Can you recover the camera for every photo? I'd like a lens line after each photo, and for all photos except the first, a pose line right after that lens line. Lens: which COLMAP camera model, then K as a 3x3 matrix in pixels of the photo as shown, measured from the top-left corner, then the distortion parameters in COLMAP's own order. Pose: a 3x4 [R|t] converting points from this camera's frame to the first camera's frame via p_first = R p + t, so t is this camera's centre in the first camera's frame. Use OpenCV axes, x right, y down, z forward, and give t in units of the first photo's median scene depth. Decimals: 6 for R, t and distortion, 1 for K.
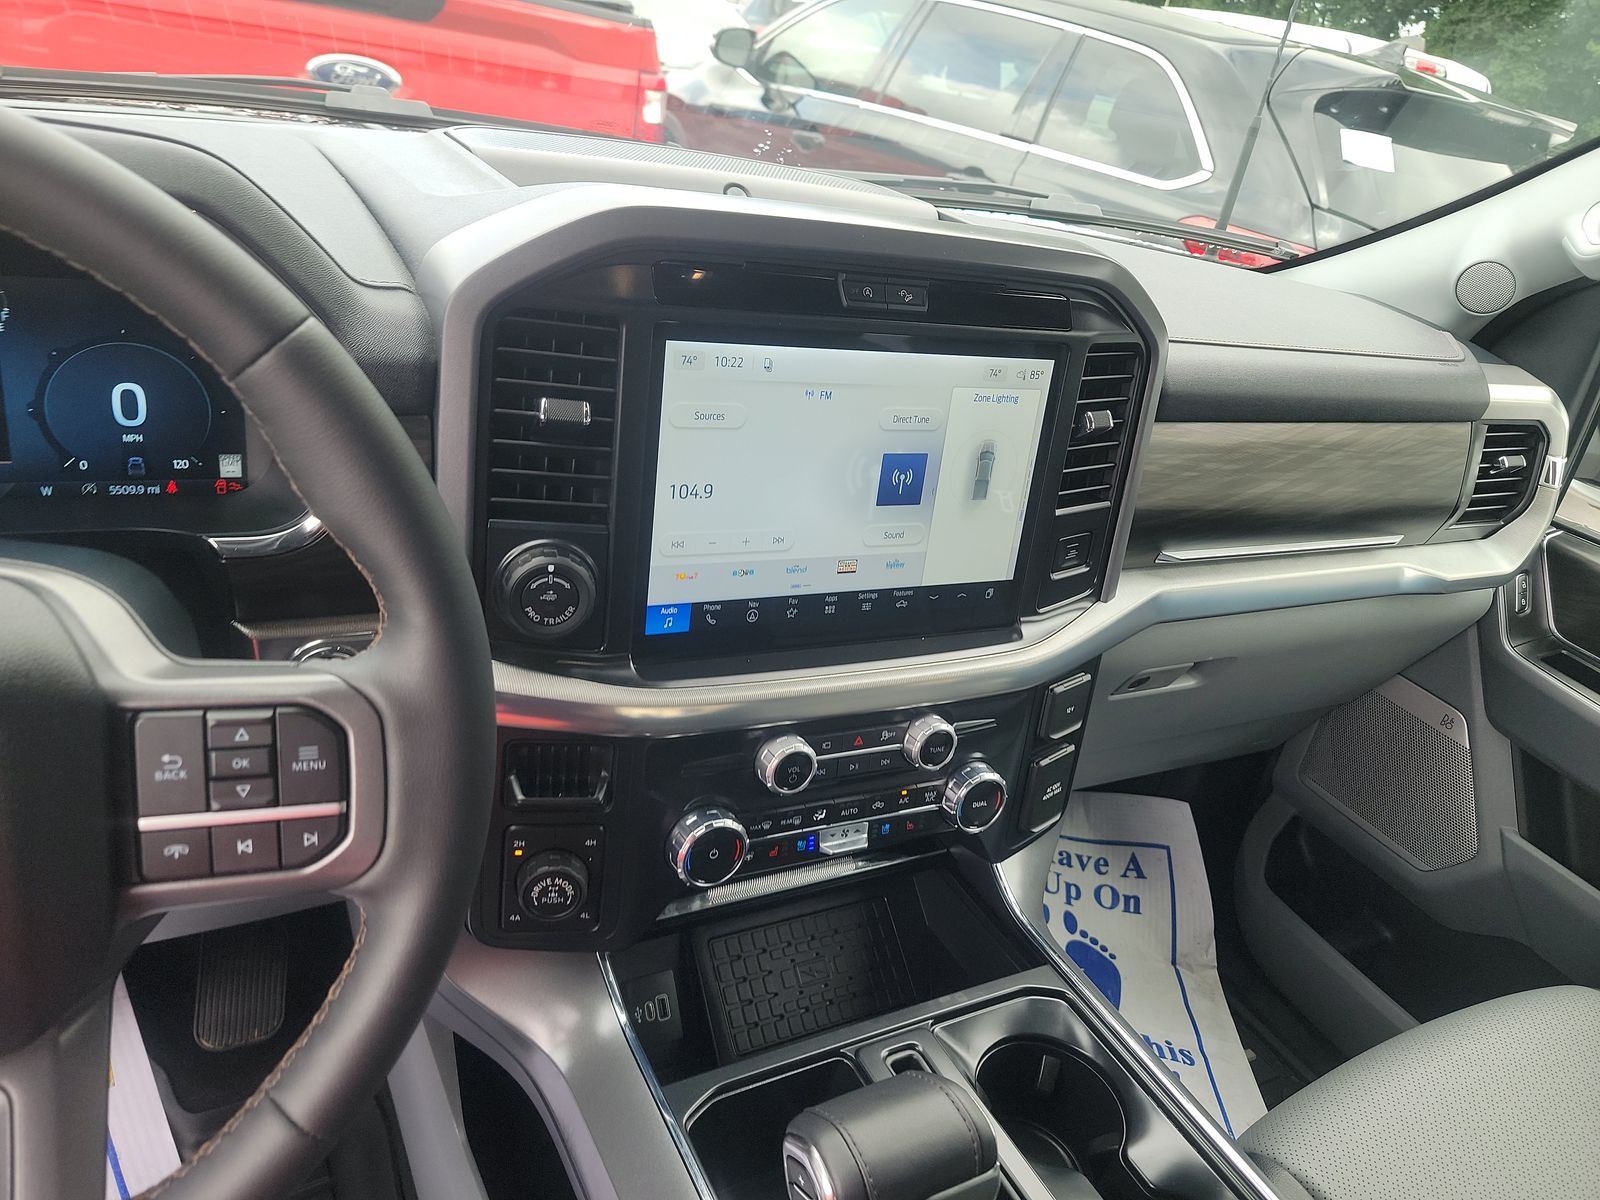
lens RADIAL K [[1121.1, 0, 800.0], [0, 1121.1, 600.0], [0, 0, 1]] dist [0.024285, -0.048463]
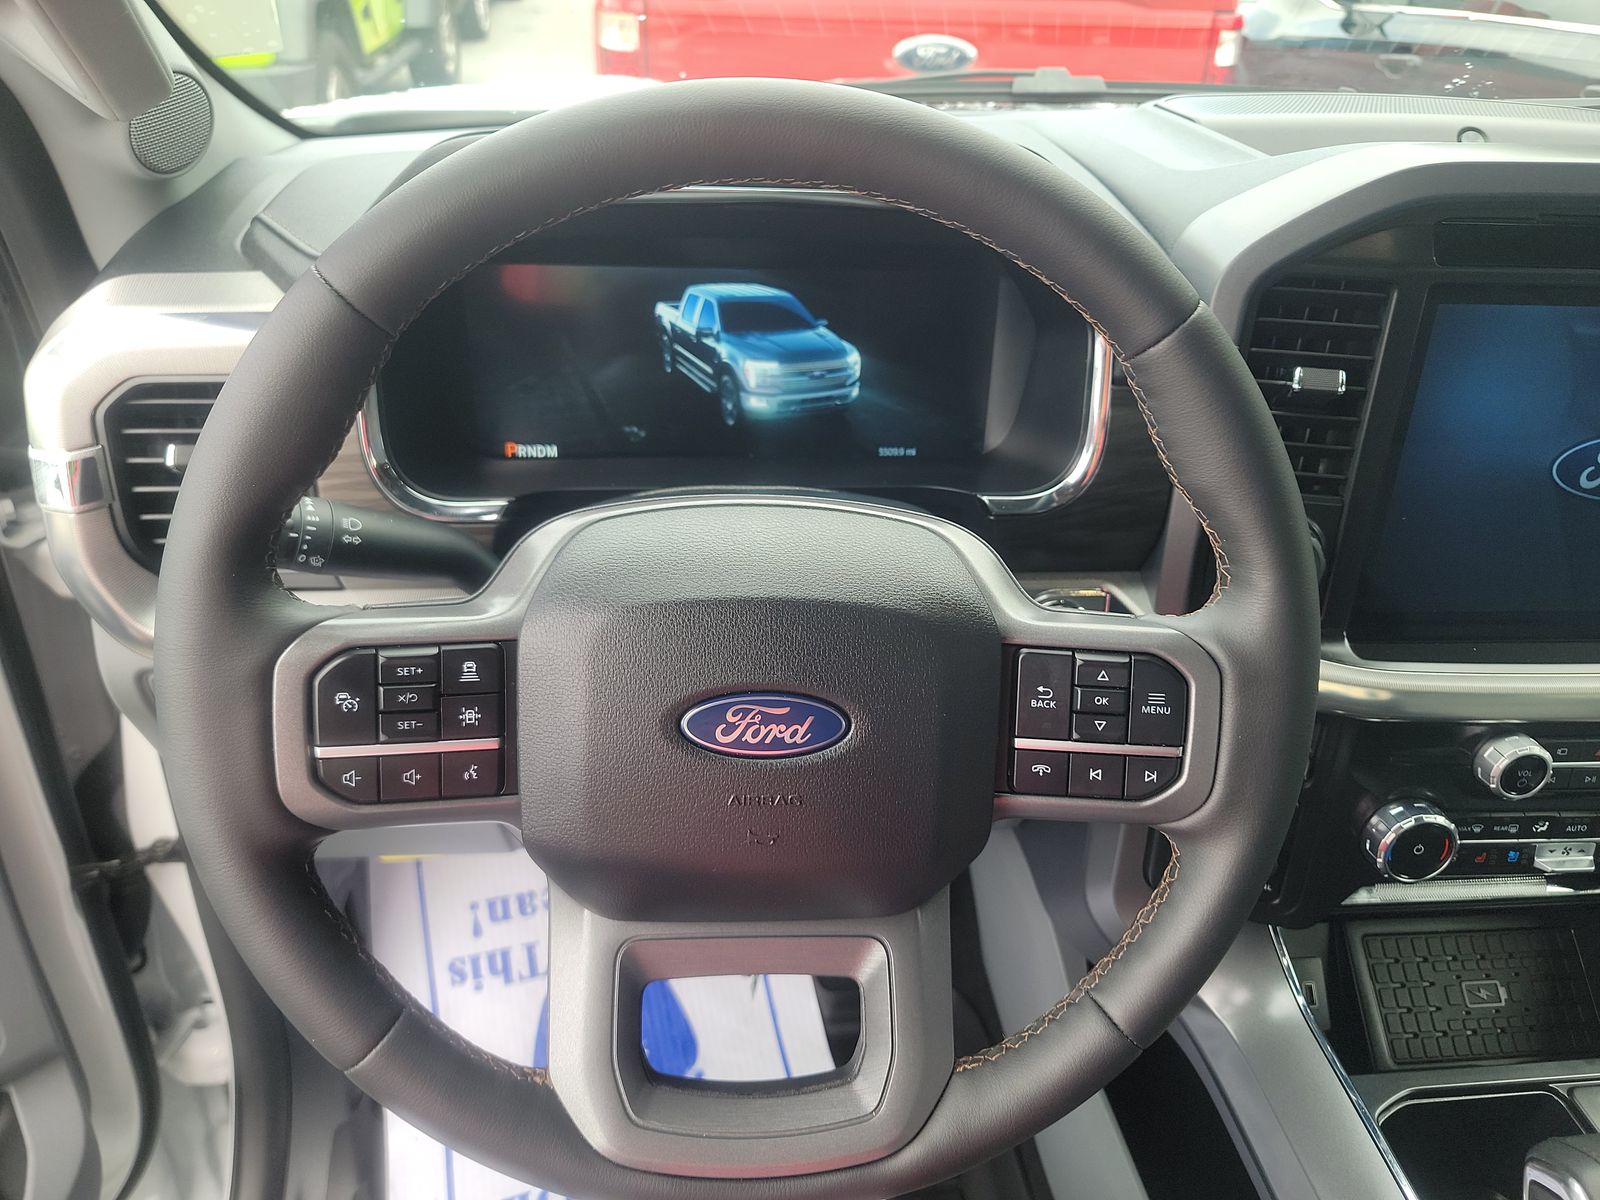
lens RADIAL K [[1112.3, 0, 800.6], [0, 1112.3, 593.4], [0, 0, 1]] dist [0.038395, -0.062640]
pose [[0.896890, 0.076136, -0.435651, -0.150085], [-0.064104, 0.997047, 0.042275, 0.005063], [0.437584, -0.009989, 0.899122, -0.071265]]
